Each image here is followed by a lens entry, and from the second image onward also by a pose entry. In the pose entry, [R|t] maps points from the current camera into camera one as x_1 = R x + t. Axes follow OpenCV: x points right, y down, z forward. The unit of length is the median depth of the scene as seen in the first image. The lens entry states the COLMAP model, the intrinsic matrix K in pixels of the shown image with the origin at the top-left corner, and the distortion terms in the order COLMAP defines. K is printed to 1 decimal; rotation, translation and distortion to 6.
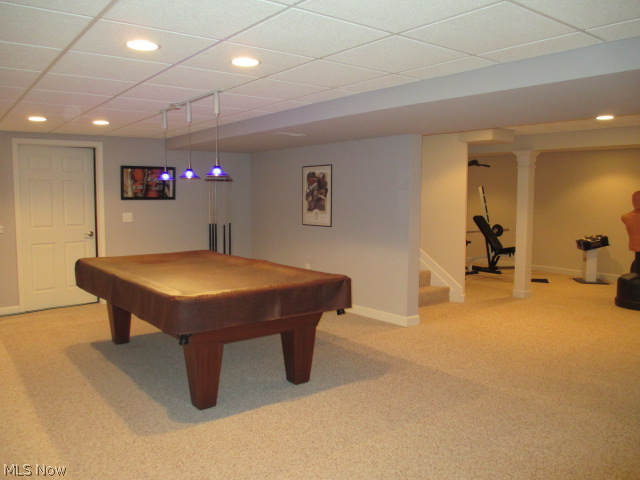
lens RADIAL K [[520.3, 0, 318.7], [0, 520.3, 236.3], [0, 0, 1]] dist [-0.065903, 0.004157]
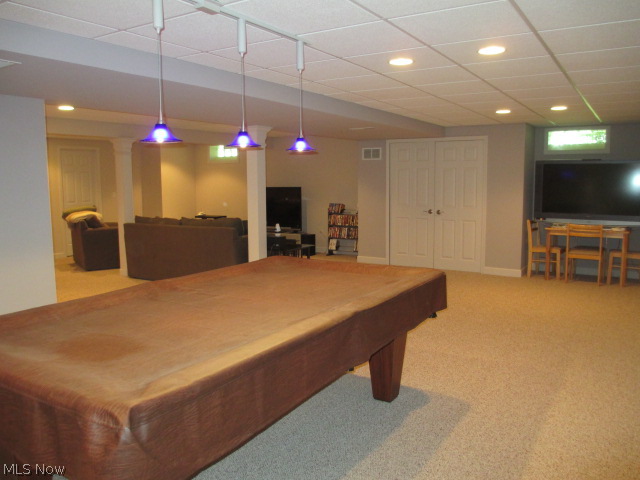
lens RADIAL K [[520.3, 0, 318.7], [0, 520.3, 236.3], [0, 0, 1]] dist [-0.065903, 0.004157]
pose [[-0.324568, -0.101775, 0.940371, -0.882595], [0.101584, 0.984693, 0.141633, -0.092347], [-0.940392, 0.141496, -0.309261, 1.154432]]
